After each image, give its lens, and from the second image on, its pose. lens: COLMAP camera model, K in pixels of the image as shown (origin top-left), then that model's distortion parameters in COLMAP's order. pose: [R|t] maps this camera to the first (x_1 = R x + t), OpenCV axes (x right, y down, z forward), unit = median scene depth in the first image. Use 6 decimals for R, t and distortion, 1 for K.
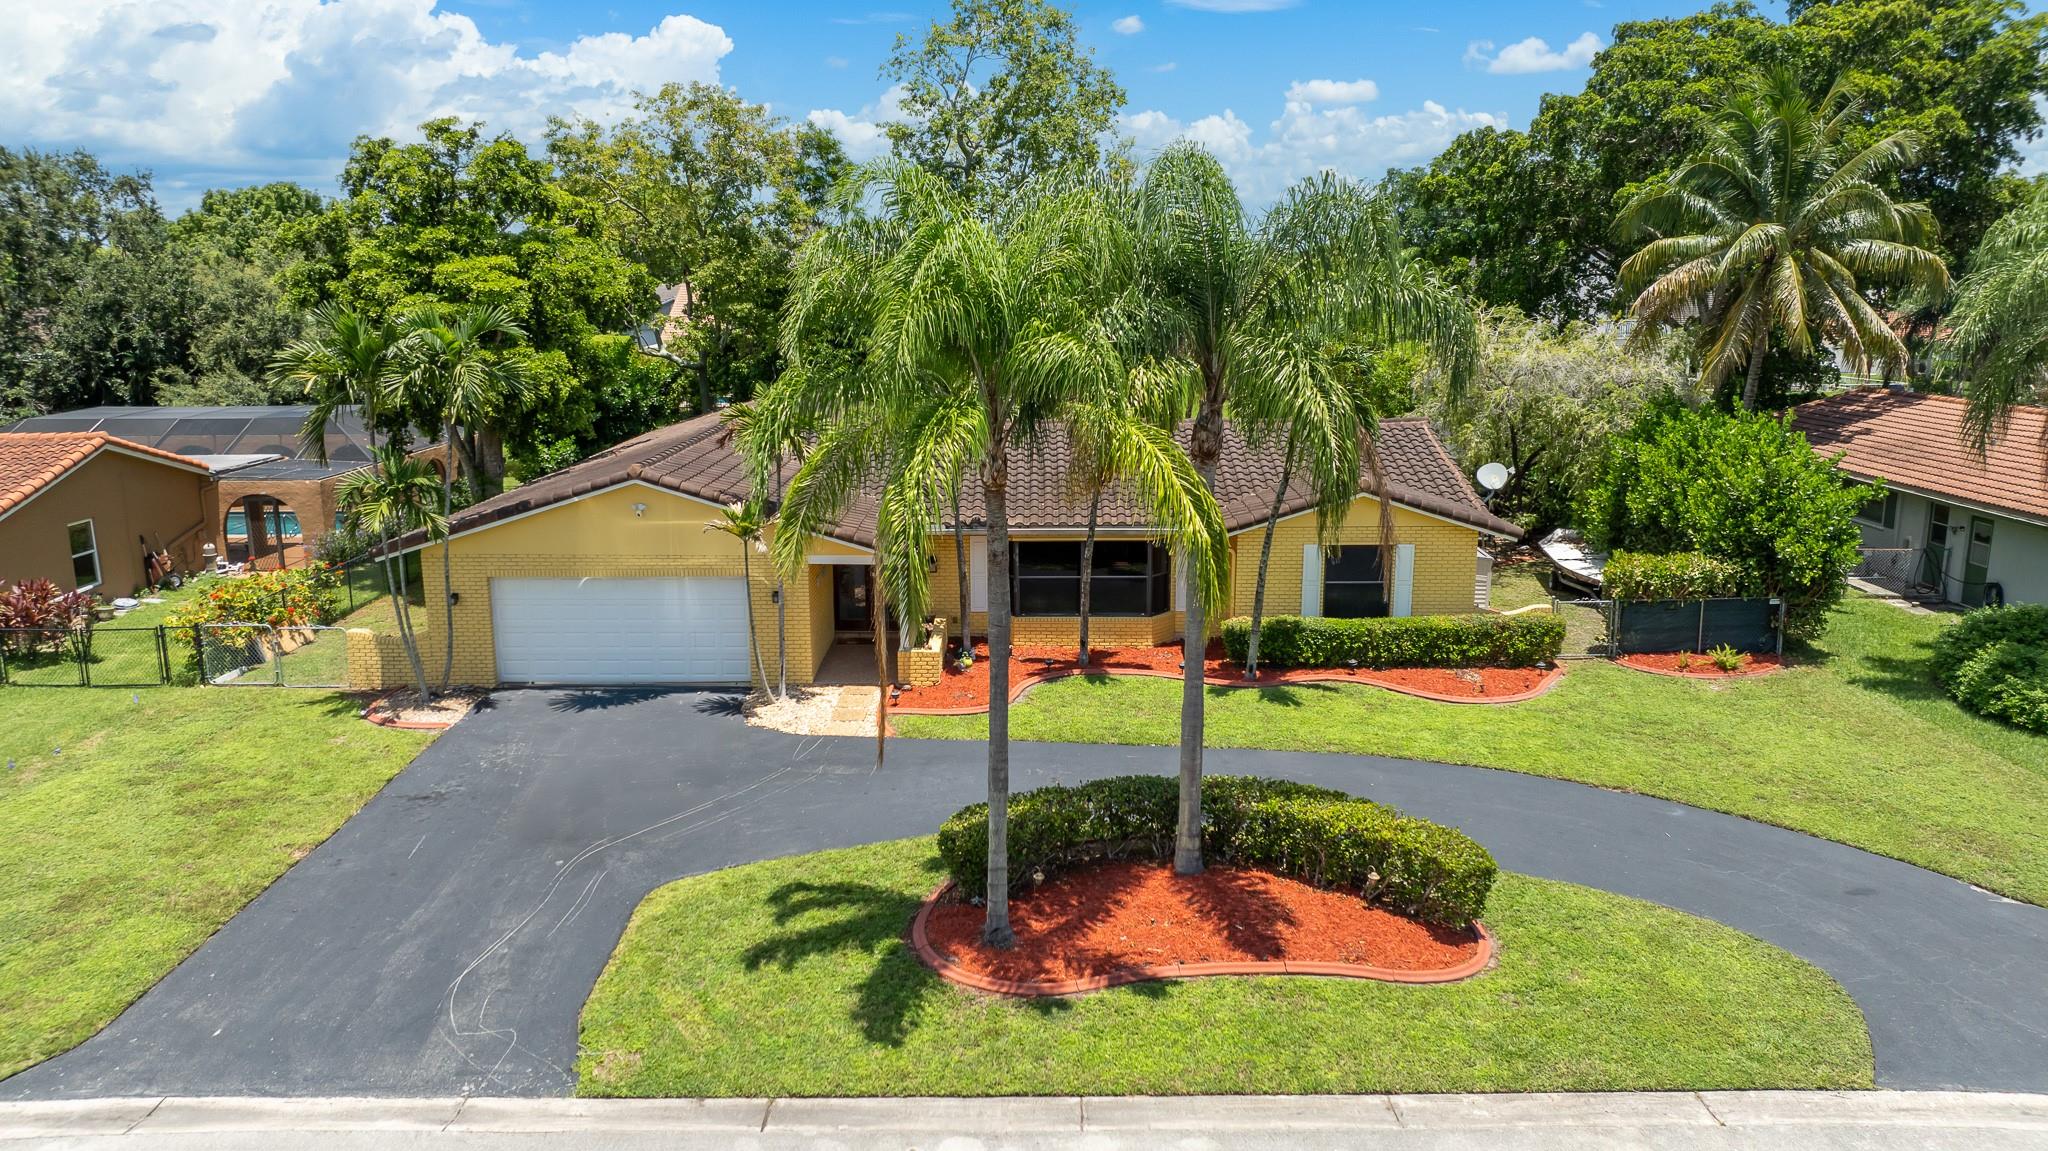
lens RADIAL K [[1449.0, 0, 1024.0], [0, 1449.0, 575.5], [0, 0, 1]] dist [-0.050879, 0.061576]
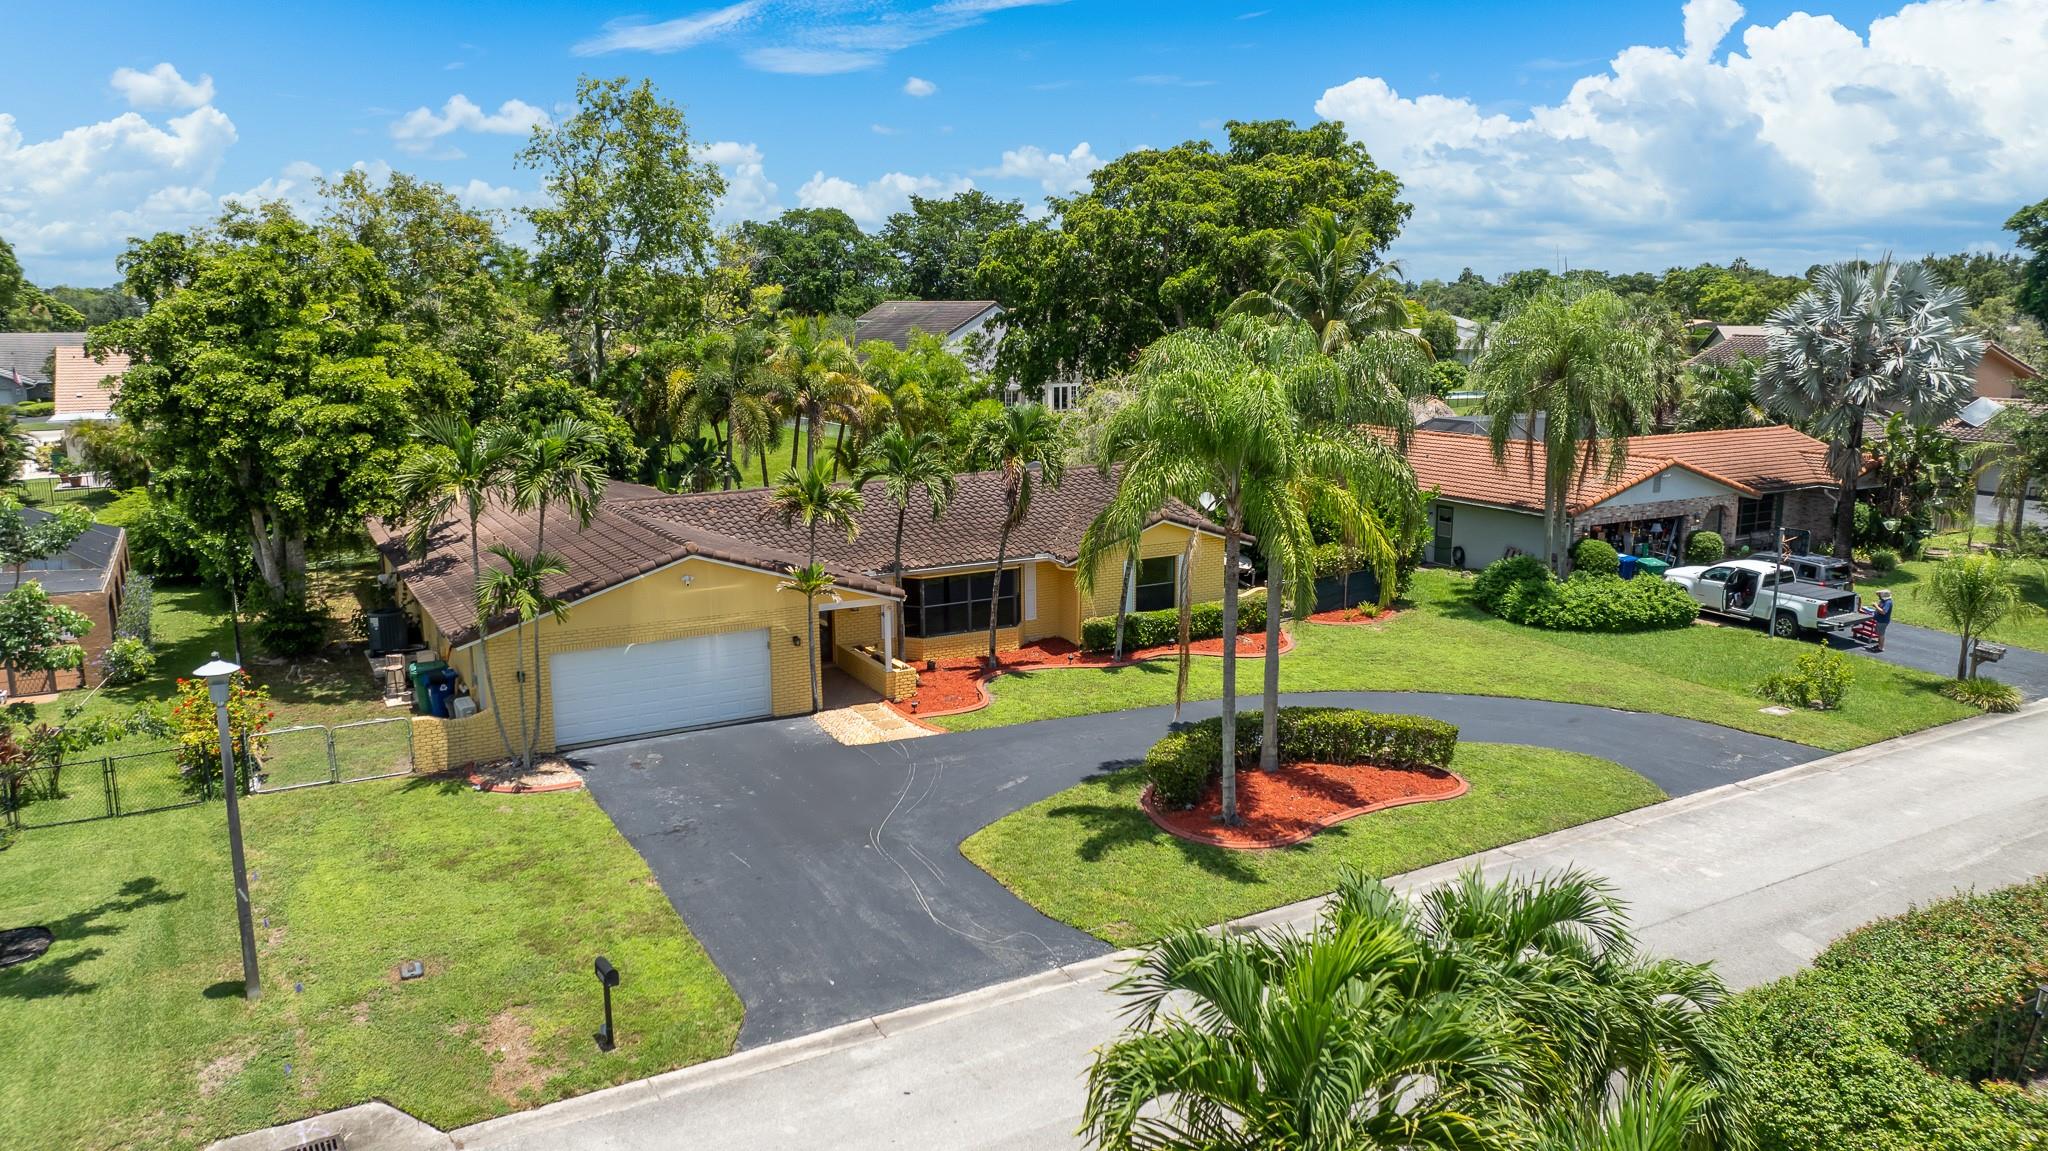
lens RADIAL K [[1439.8, 0, 1024.0], [0, 1439.8, 575.5], [0, 0, 1]] dist [-0.018976, 0.004131]
pose [[0.867524, -0.094335, 0.488368, -0.616069], [0.103071, 0.994633, 0.009033, -0.032605], [-0.486599, 0.042500, 0.872591, -0.168203]]
